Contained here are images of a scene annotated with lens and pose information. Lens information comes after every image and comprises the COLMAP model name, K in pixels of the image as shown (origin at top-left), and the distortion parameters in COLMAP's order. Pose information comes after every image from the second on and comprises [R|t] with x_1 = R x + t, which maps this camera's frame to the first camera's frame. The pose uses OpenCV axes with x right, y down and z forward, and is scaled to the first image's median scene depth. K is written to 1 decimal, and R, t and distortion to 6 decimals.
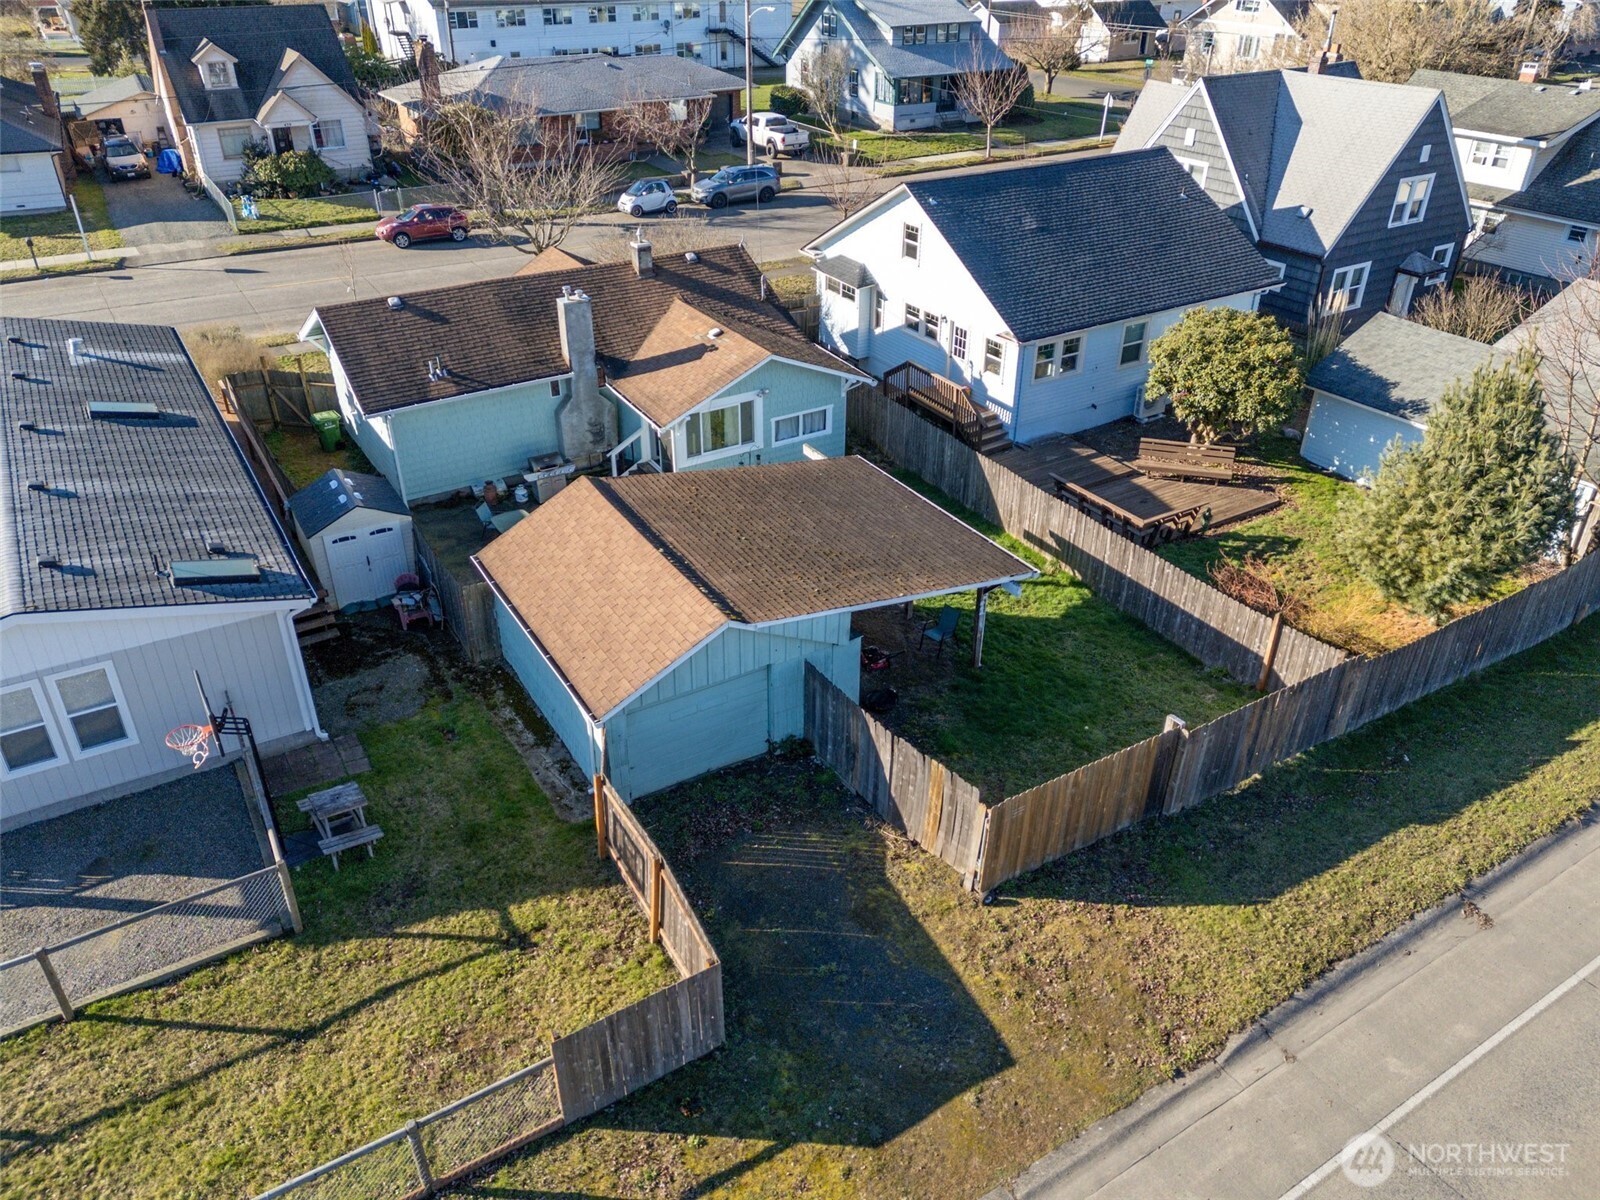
lens RADIAL K [[1165.5, 0, 809.7], [0, 1165.5, 607.0], [0, 0, 1]] dist [0.039550, -0.032653]
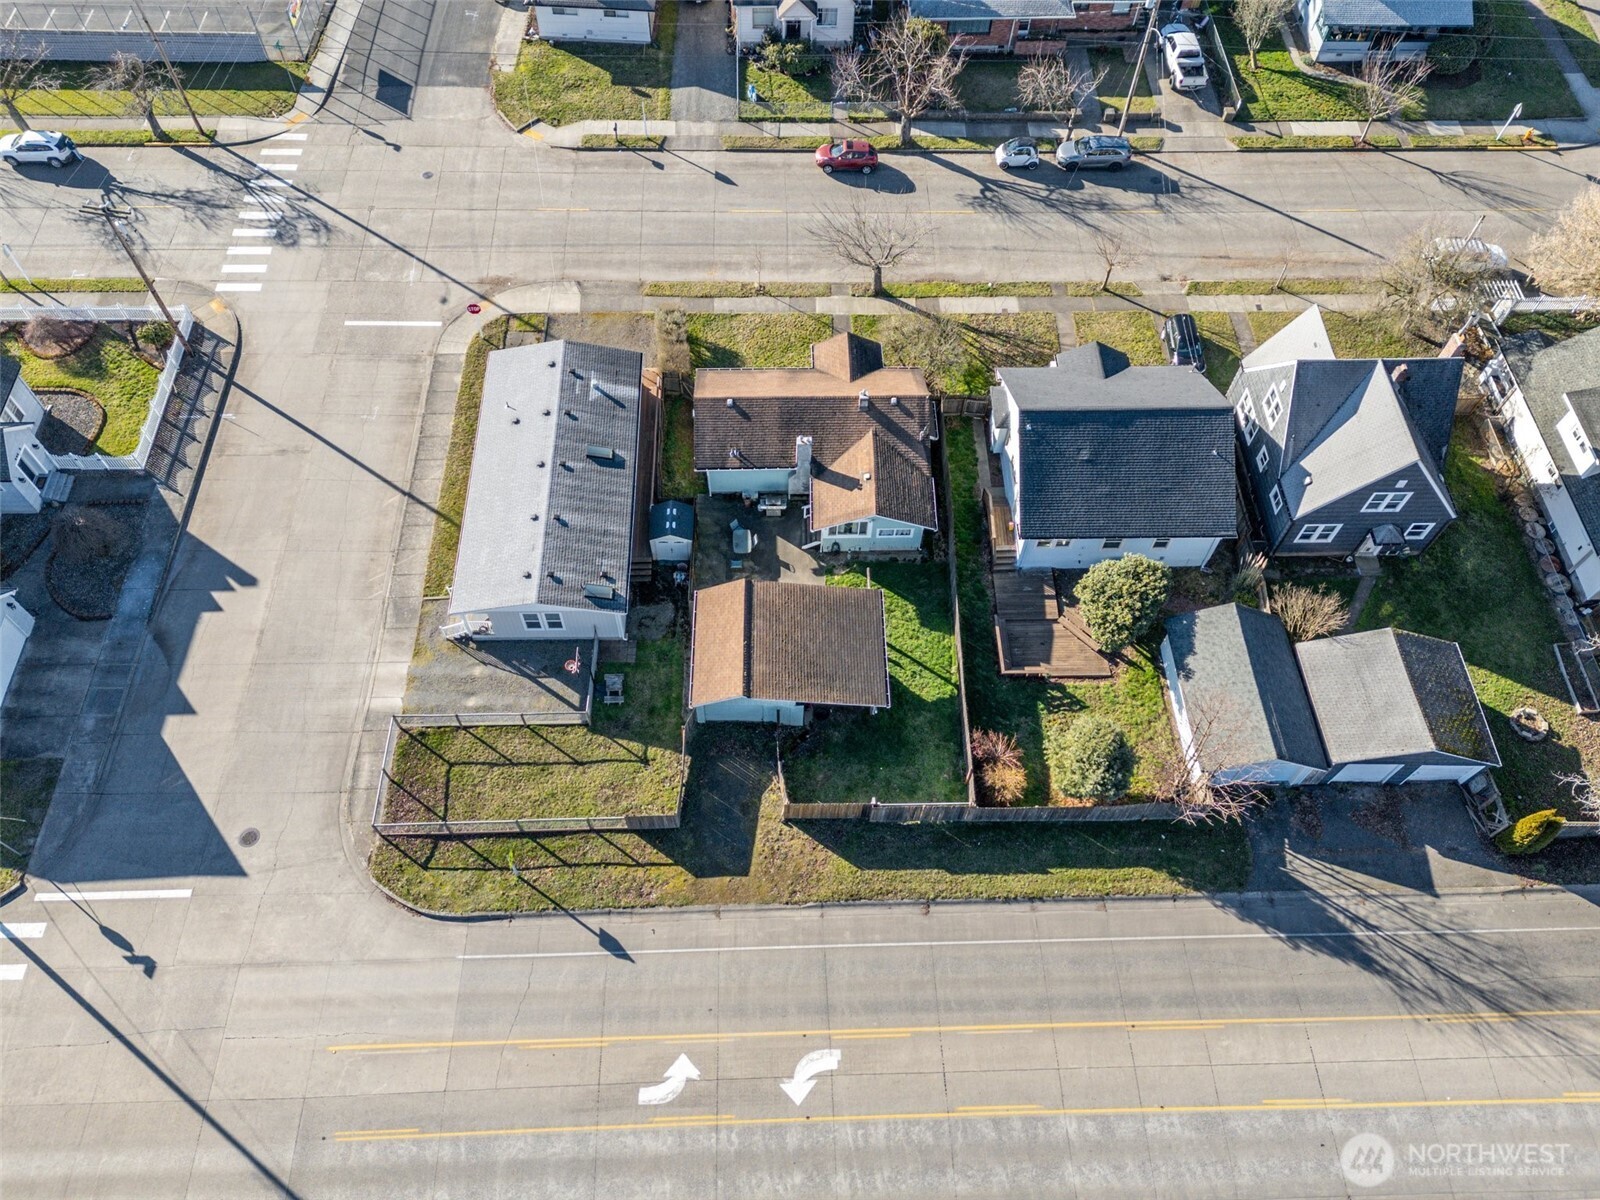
lens RADIAL K [[1165.5, 0, 809.7], [0, 1165.5, 607.0], [0, 0, 1]] dist [0.039550, -0.032653]
pose [[0.860916, 0.442225, -0.251515, 0.673918], [-0.282863, 0.827003, 0.485854, -1.562013], [0.422861, -0.347135, 0.837070, -1.182812]]
